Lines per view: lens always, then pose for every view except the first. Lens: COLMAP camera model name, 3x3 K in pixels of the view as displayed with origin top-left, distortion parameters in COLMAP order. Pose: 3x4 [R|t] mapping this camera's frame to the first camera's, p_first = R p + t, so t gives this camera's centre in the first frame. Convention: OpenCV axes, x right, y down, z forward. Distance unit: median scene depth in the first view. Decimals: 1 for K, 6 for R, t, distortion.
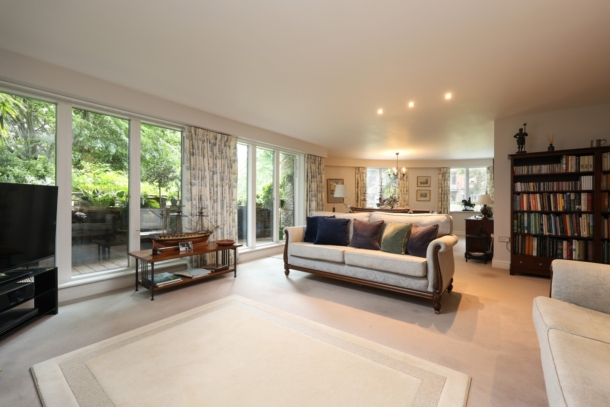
lens RADIAL K [[248.7, 0, 302.7], [0, 248.7, 204.5], [0, 0, 1]] dist [0.003086, 0.000370]
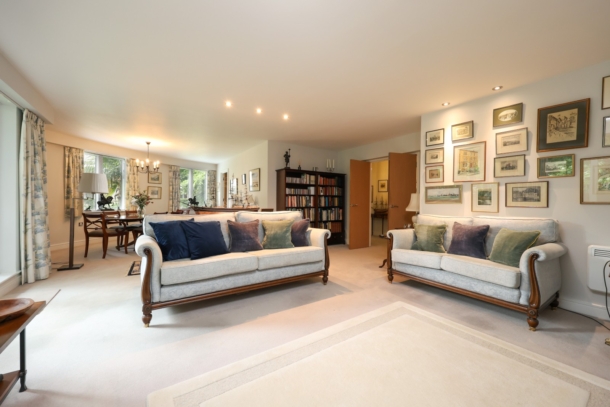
lens RADIAL K [[248.7, 0, 301.7], [0, 248.7, 202.7], [0, 0, 1]] dist [0.003086, 0.000370]
pose [[0.316133, -0.002378, 0.948712, -0.521759], [-0.000165, 0.999997, 0.002562, -0.005018], [-0.948715, -0.000966, 0.316131, 0.471561]]
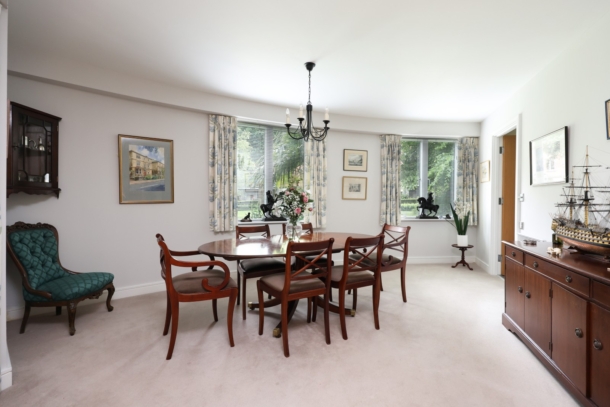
lens RADIAL K [[282.8, 0, 307.9], [0, 282.8, 205.4], [0, 0, 1]] dist [-0.002061, -0.000180]
pose [[0.921074, -0.002945, 0.389377, 0.440969], [0.001028, 0.999986, 0.005131, -0.013877], [-0.389387, -0.004325, 0.921064, 1.262775]]
